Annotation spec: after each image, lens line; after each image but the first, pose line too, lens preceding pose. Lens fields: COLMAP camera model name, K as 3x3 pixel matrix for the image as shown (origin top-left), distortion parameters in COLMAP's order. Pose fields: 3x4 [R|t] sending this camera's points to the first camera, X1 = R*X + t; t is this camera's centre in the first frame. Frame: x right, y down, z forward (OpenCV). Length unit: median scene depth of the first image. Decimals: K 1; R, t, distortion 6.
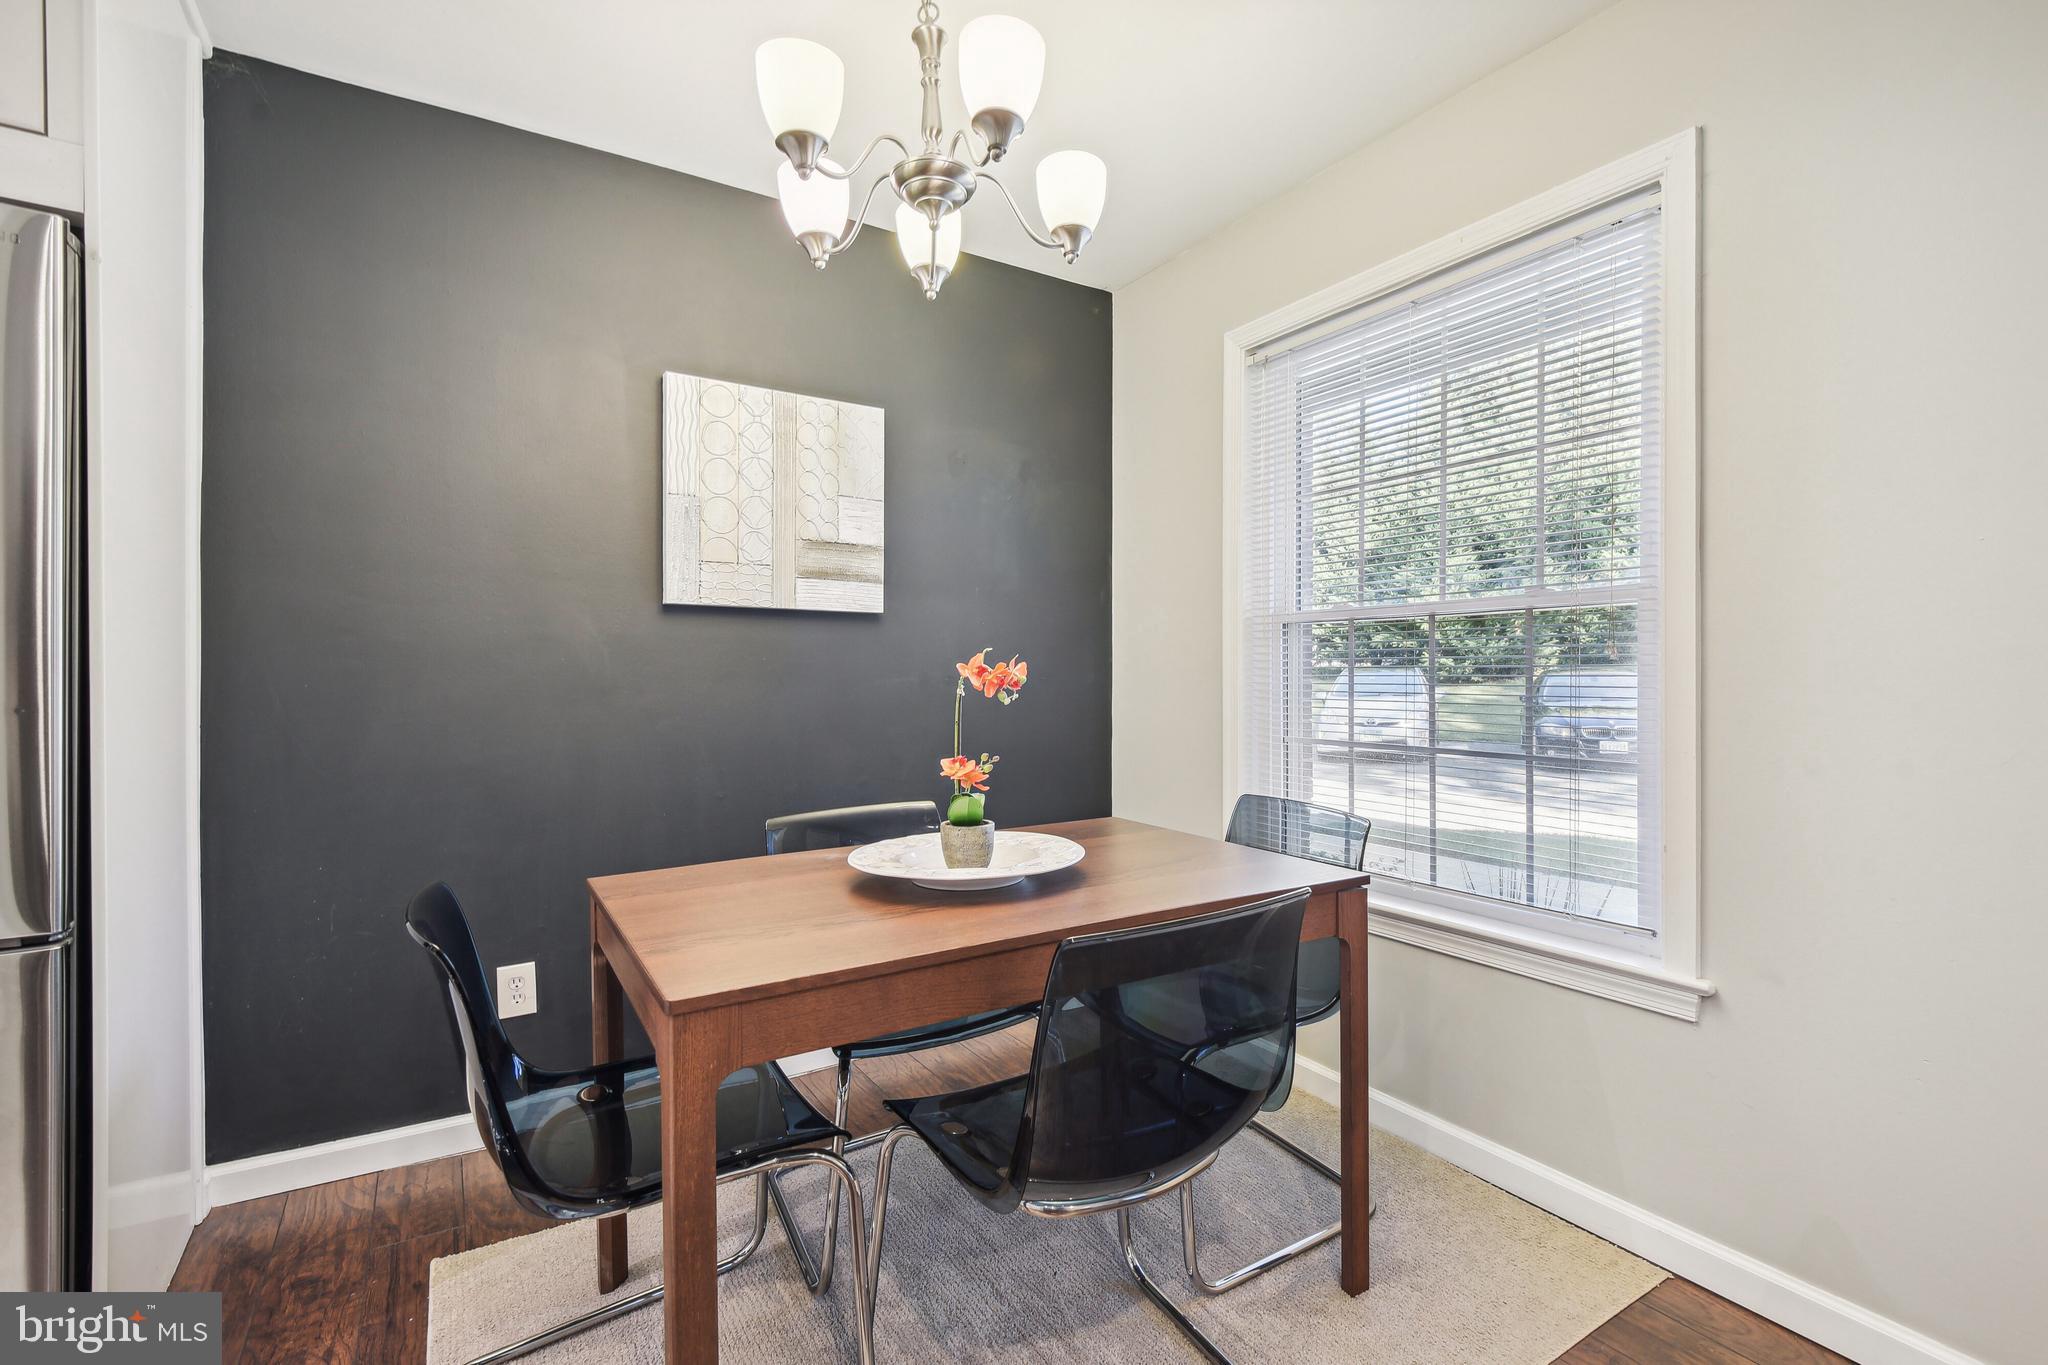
lens RADIAL K [[906.0, 0, 1061.3], [0, 906.0, 651.3], [0, 0, 1]] dist [0.011529, -0.014106]
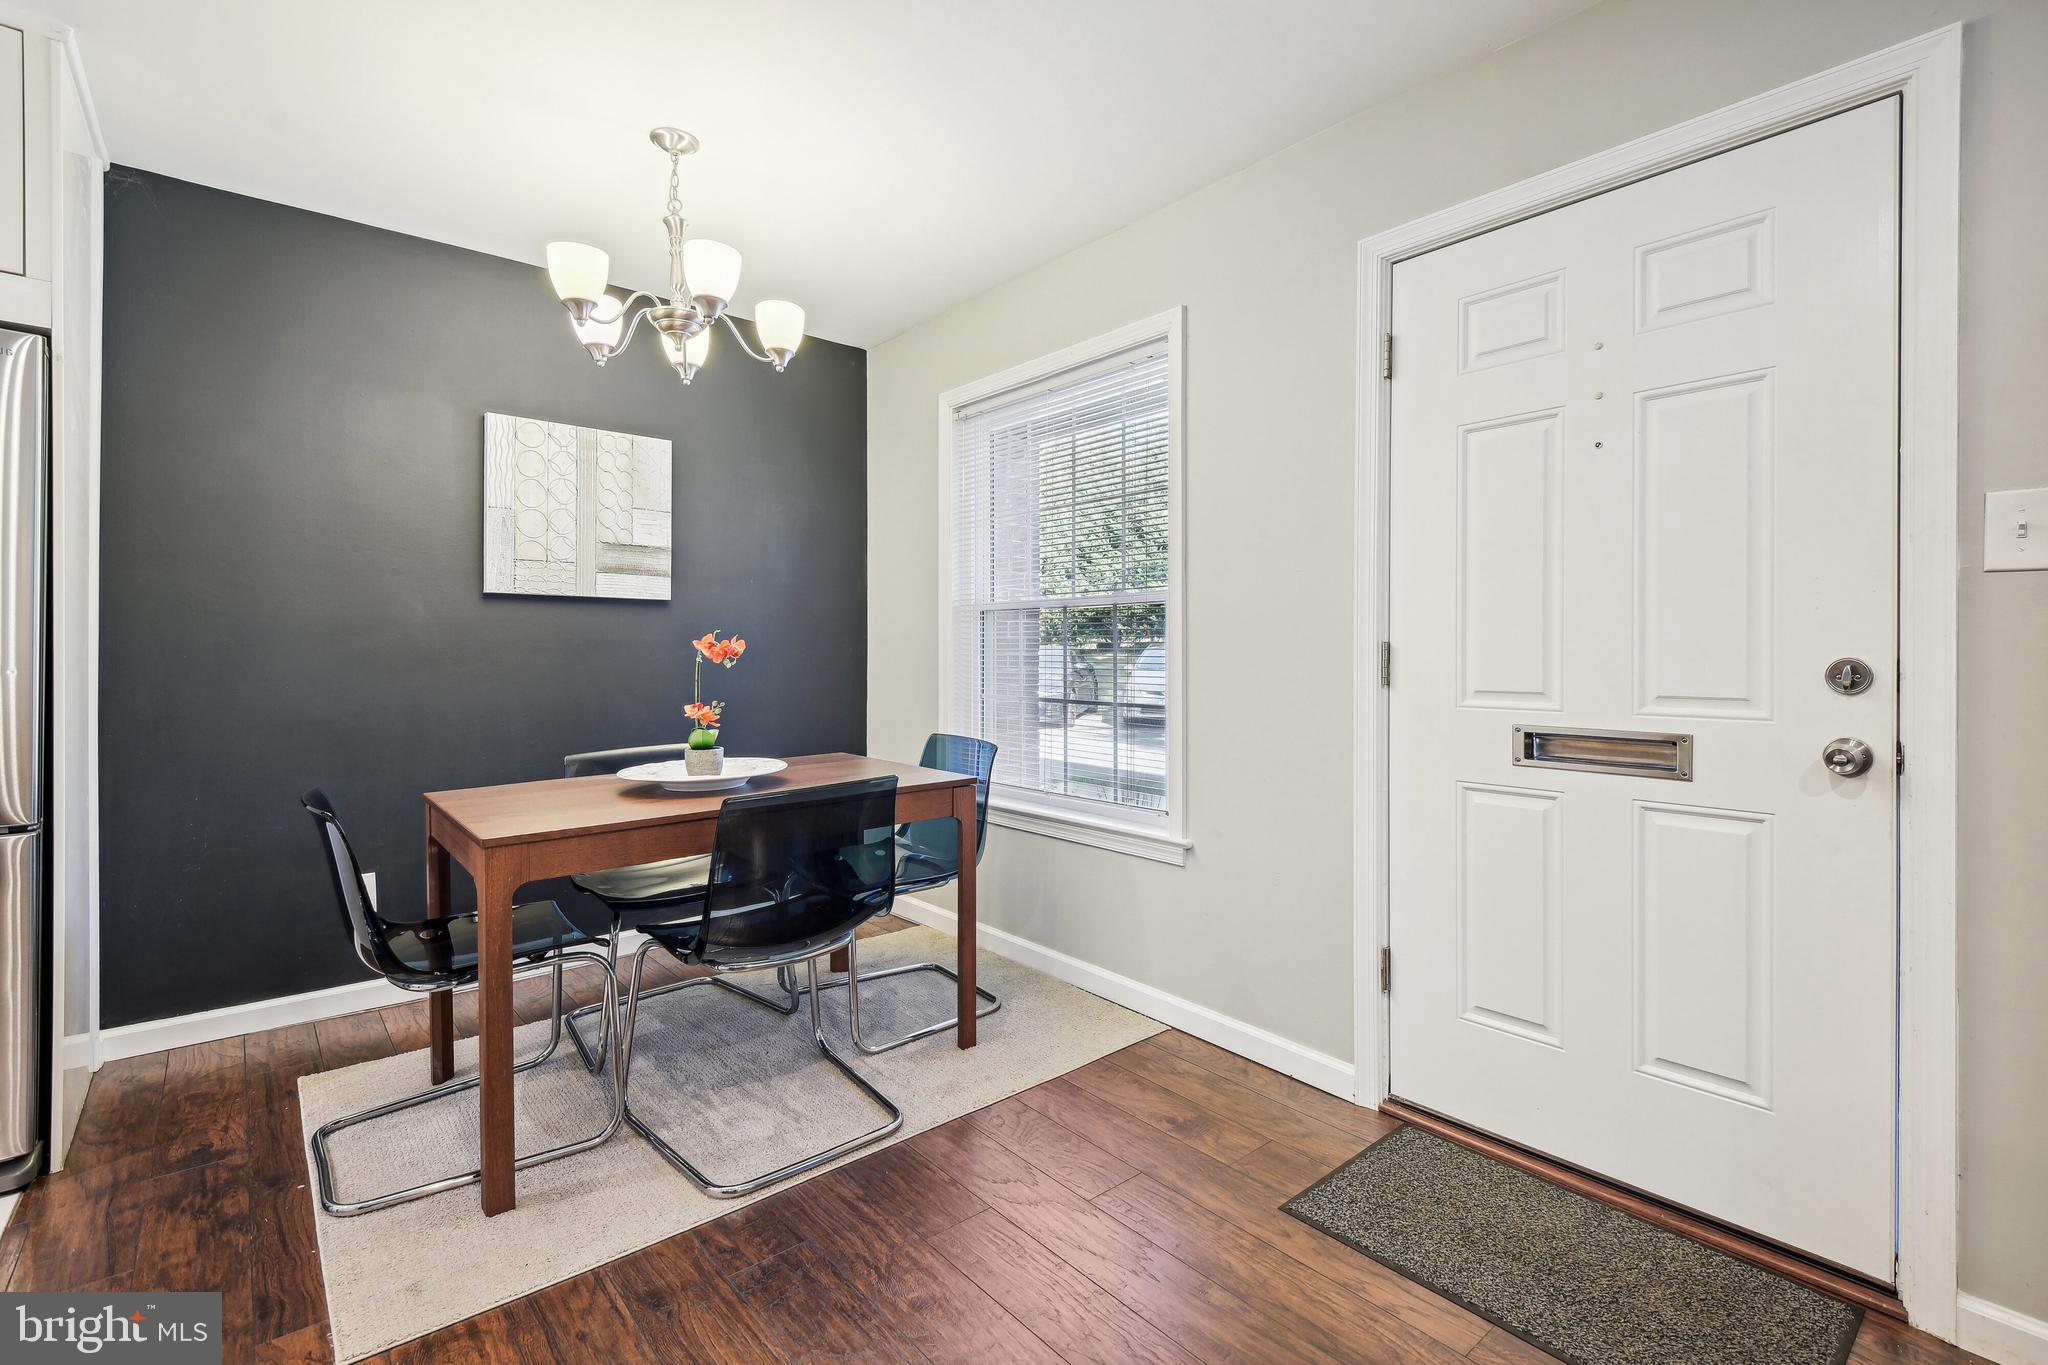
lens RADIAL K [[913.8, 0, 1071.9], [0, 913.8, 626.7], [0, 0, 1]] dist [0.002331, -0.010487]
pose [[0.988305, 0.004357, 0.152430, 0.234044], [-0.004426, 0.999990, 0.000115, -0.010614], [-0.152428, -0.000789, 0.988314, -0.504086]]
